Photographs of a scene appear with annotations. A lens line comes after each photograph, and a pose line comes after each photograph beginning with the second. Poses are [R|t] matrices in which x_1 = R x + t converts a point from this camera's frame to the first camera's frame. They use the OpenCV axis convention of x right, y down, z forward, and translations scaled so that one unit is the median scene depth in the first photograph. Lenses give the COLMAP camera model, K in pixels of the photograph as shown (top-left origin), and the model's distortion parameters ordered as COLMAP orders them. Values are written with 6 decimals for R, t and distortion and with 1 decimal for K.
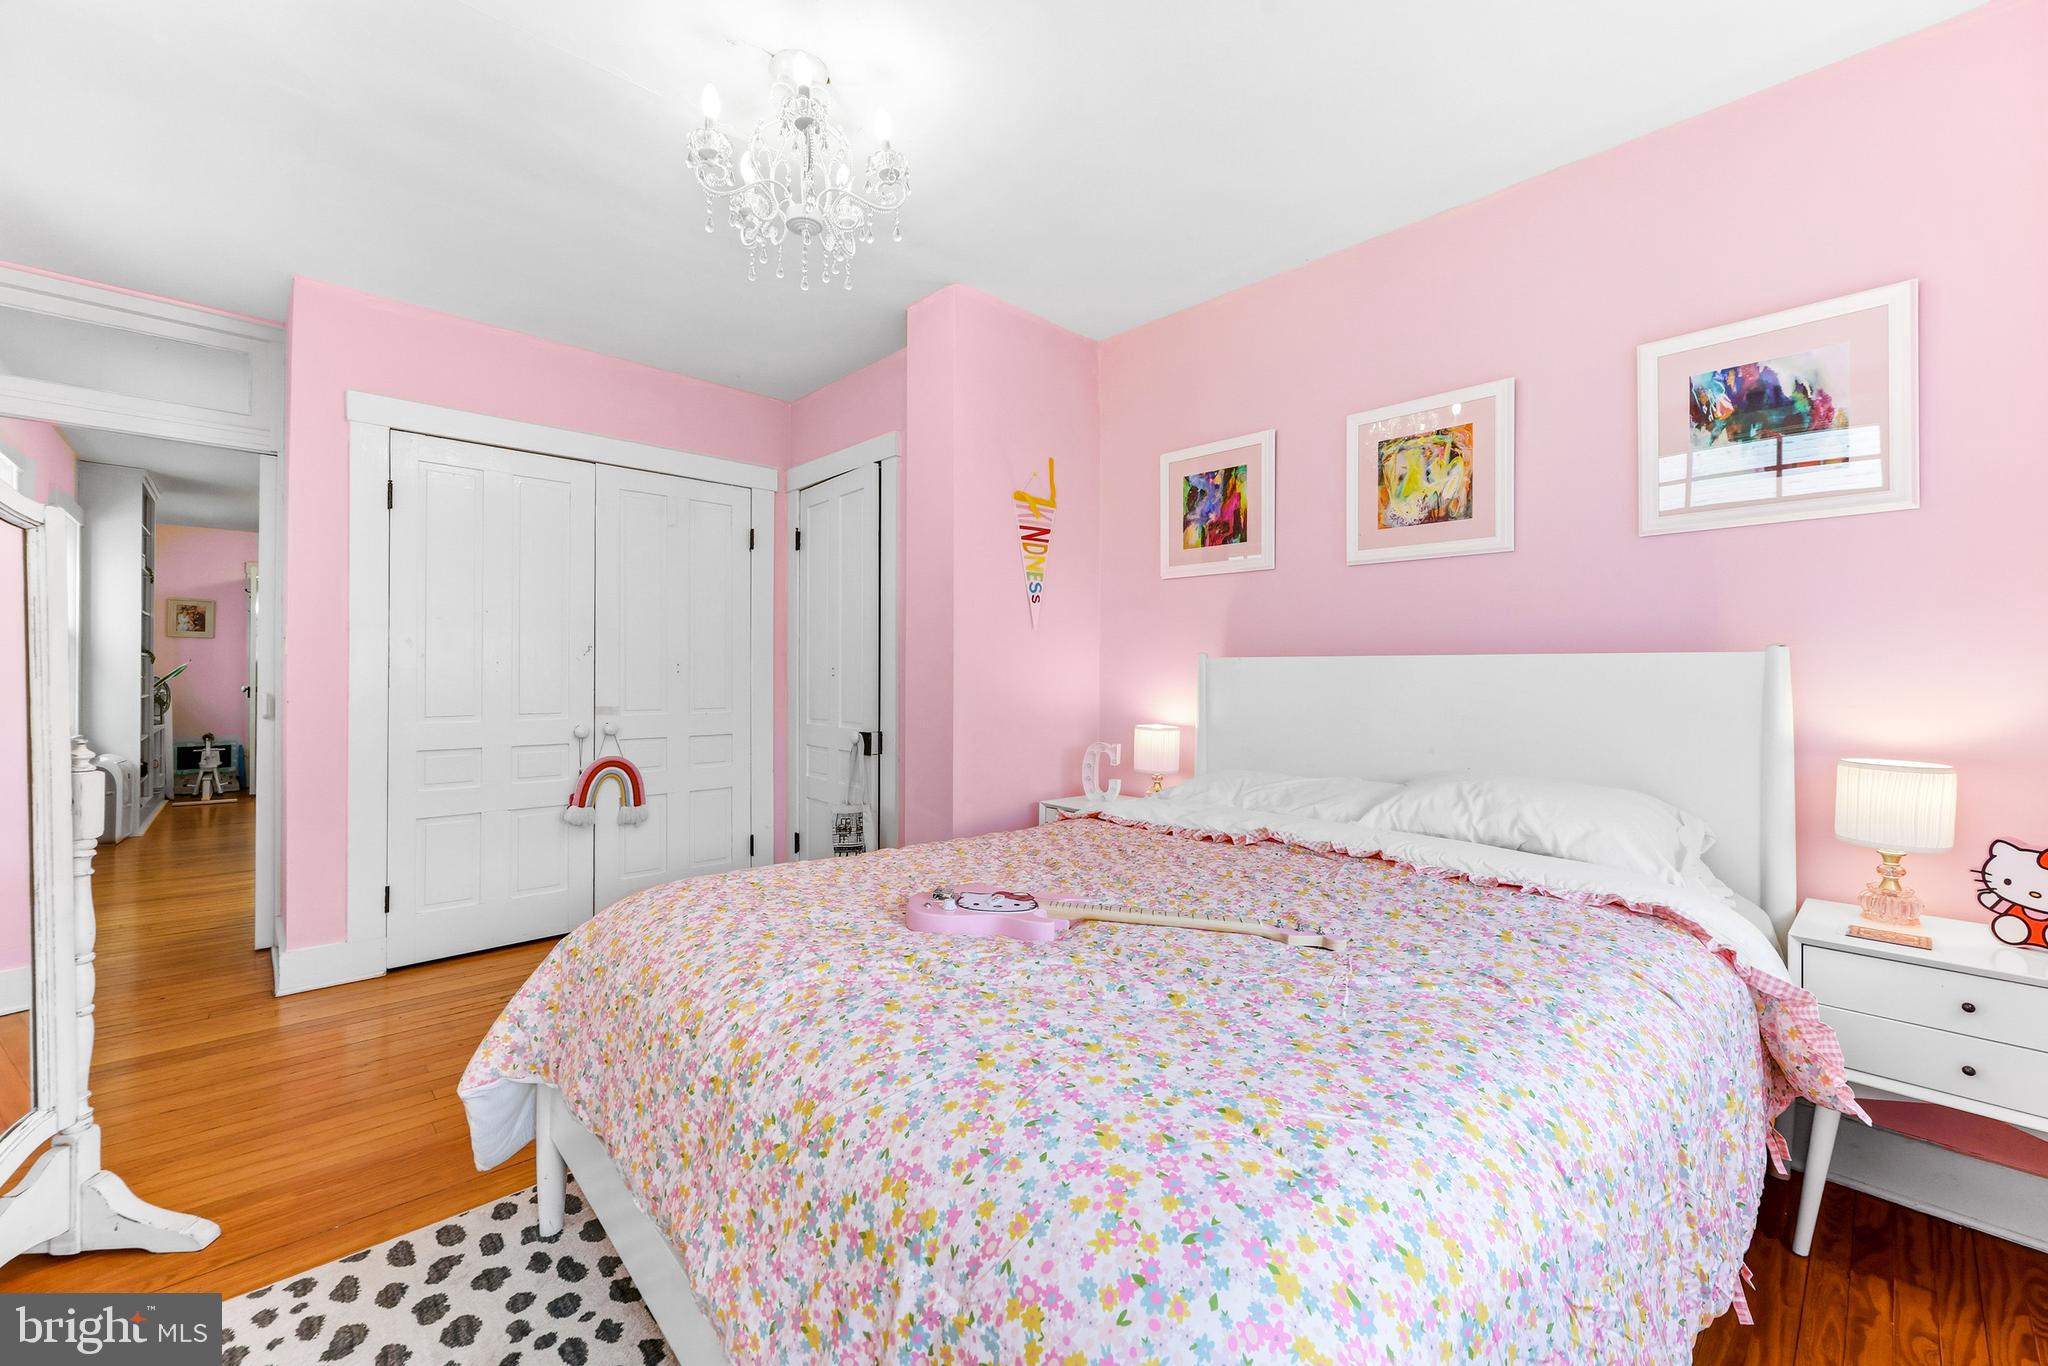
lens RADIAL K [[827.6, 0, 1018.0], [0, 827.6, 677.4], [0, 0, 1]] dist [-0.002030, 0.000681]
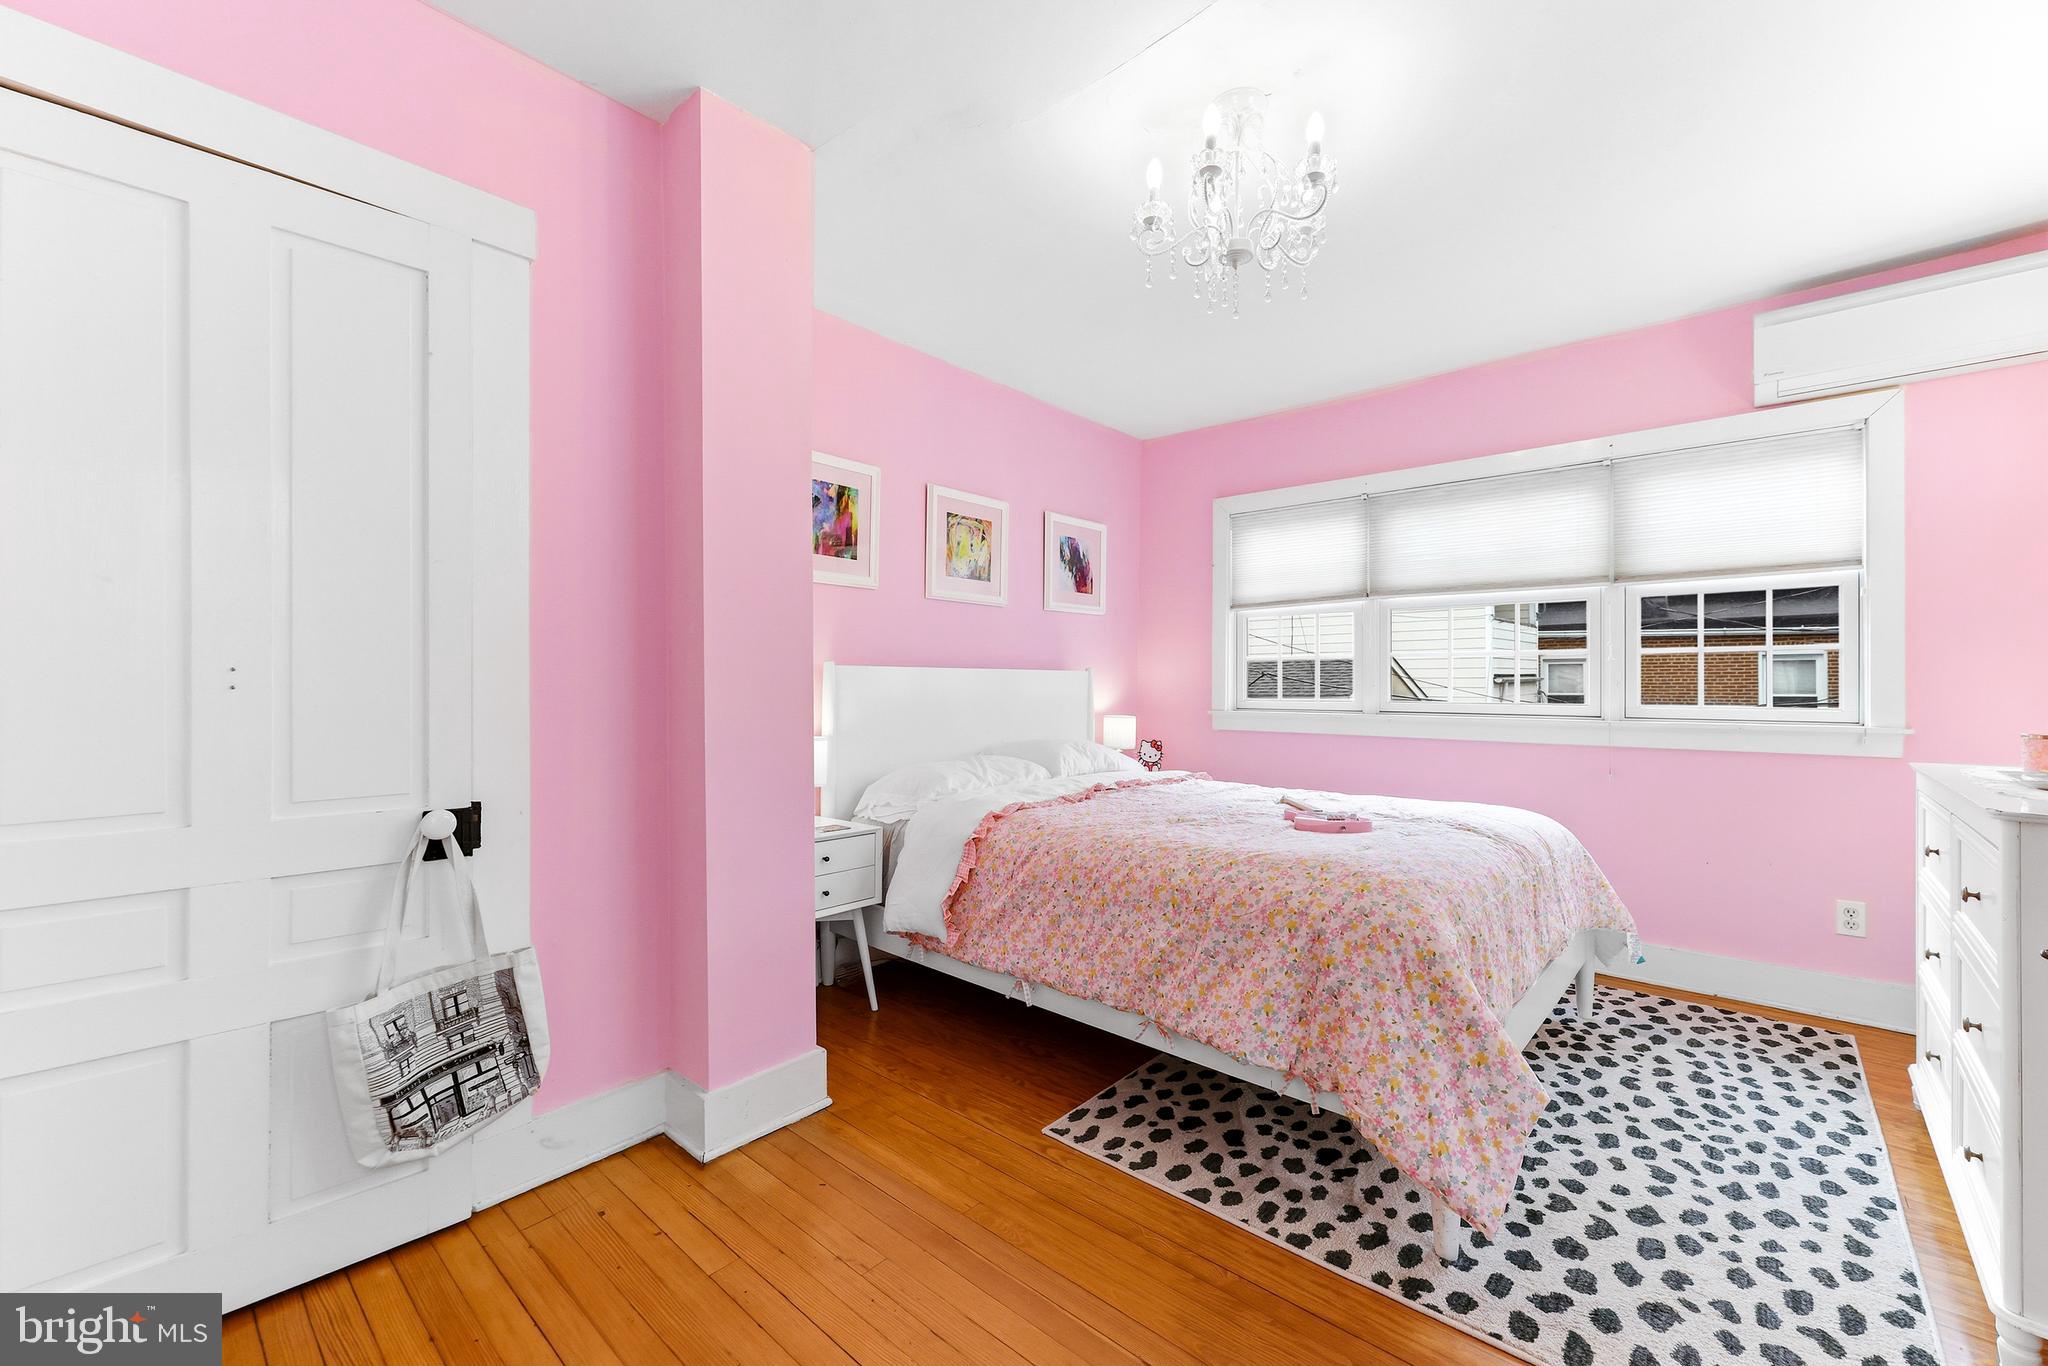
lens RADIAL K [[827.6, 0, 1019.3], [0, 827.6, 681.2], [0, 0, 1]] dist [-0.002030, 0.000681]
pose [[-0.091091, -0.000126, 0.995843, -0.991958], [0.002088, 0.999998, 0.000318, -0.004431], [-0.995840, 0.002109, -0.091091, 1.058407]]
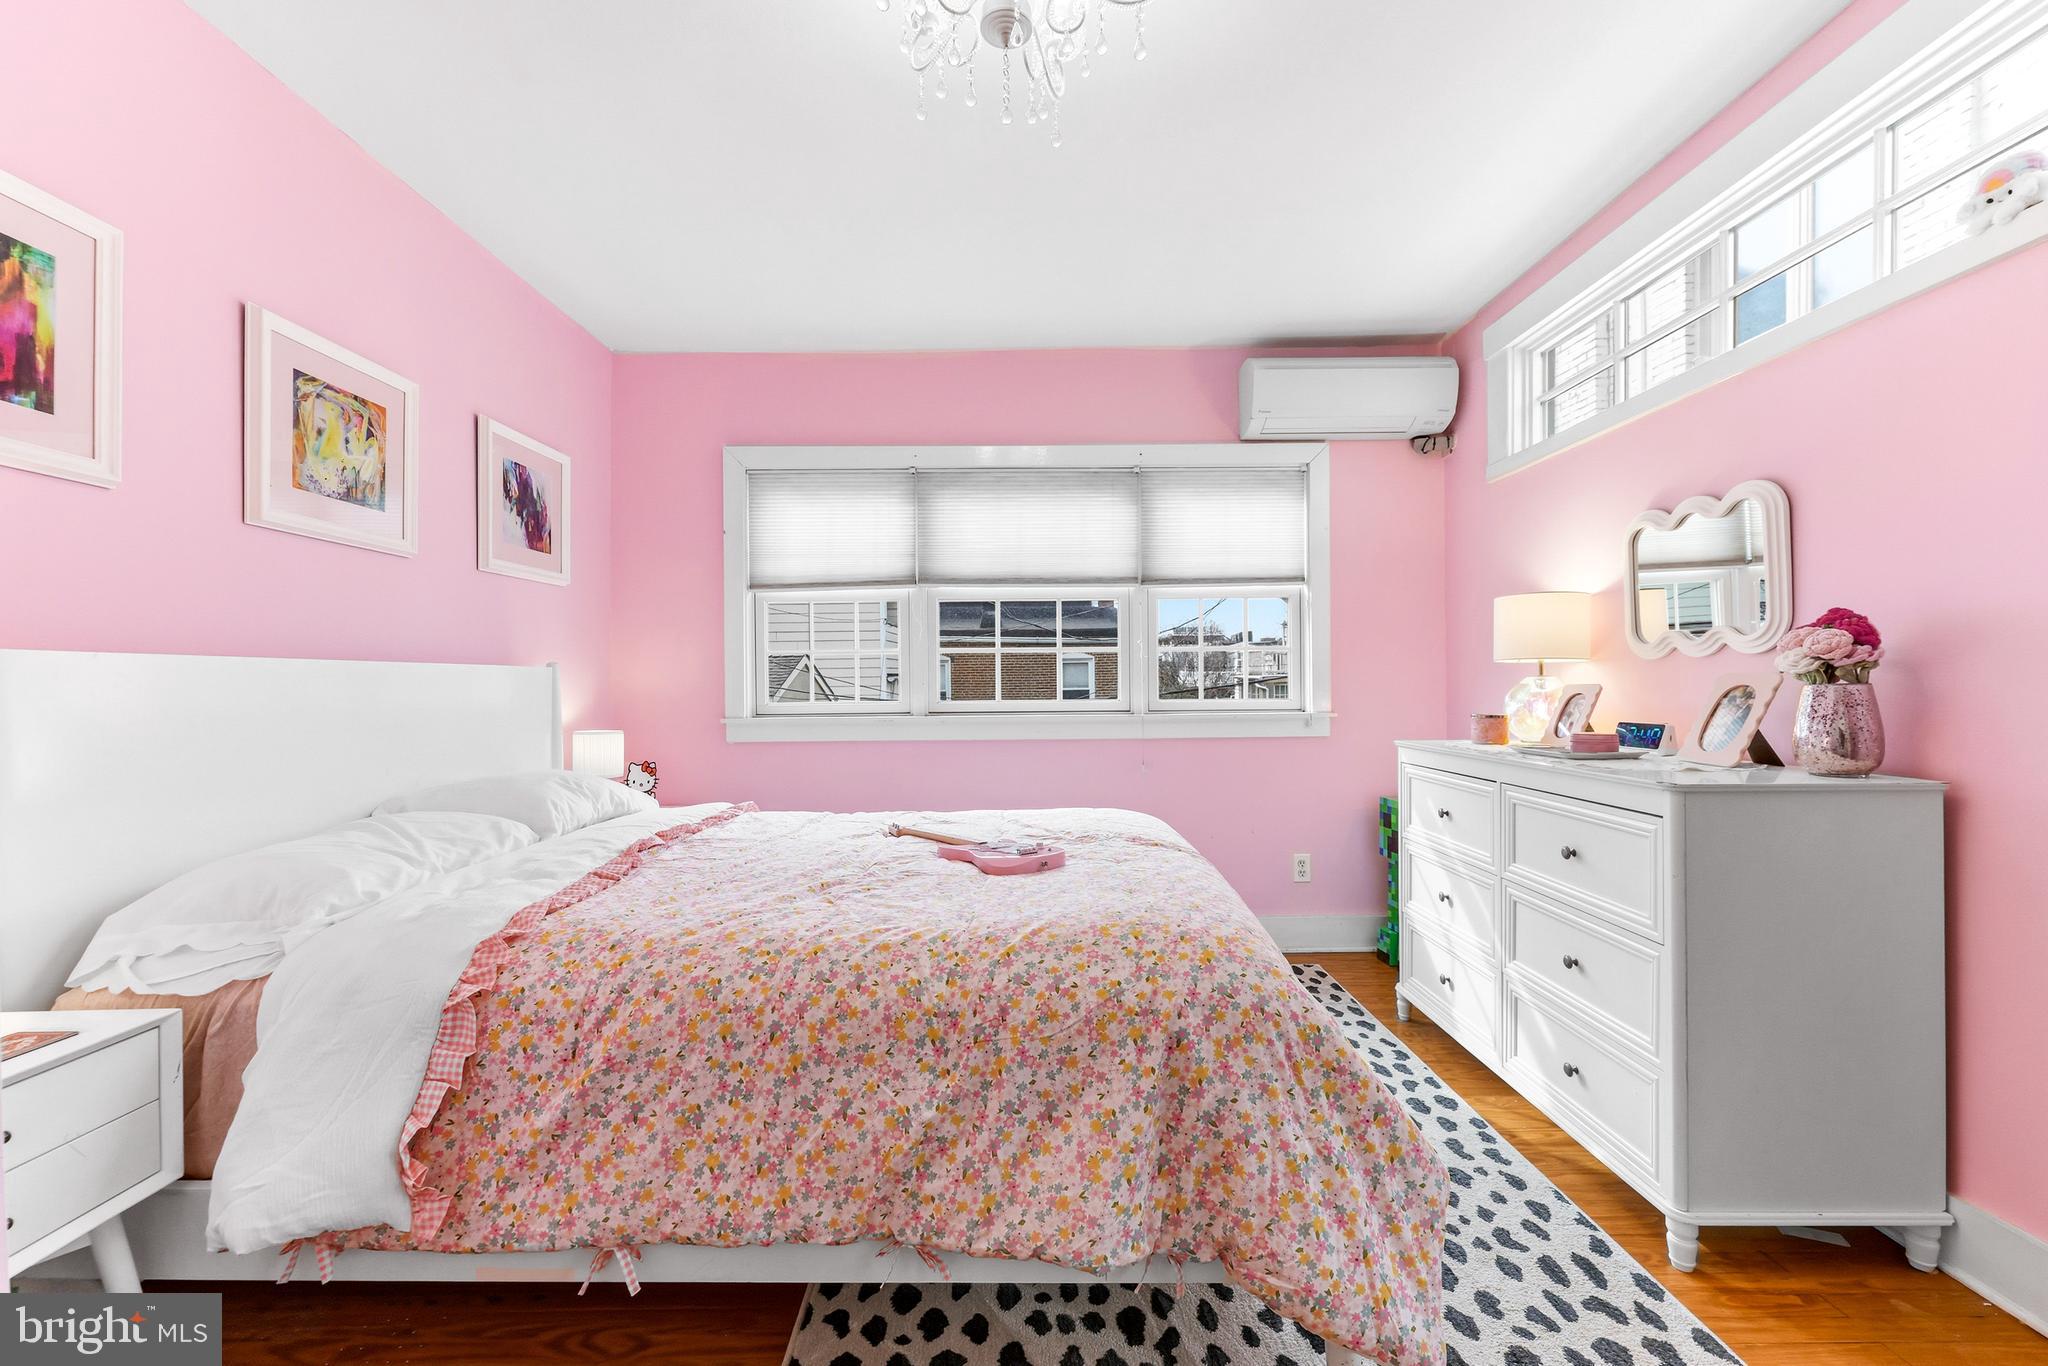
lens RADIAL K [[827.6, 0, 1024.9], [0, 827.6, 688.1], [0, 0, 1]] dist [-0.002030, 0.000681]
pose [[-0.736439, -0.001620, 0.676502, -0.569934], [0.009613, 0.999871, 0.012858, -0.003504], [-0.676435, 0.015972, -0.736329, 1.163045]]
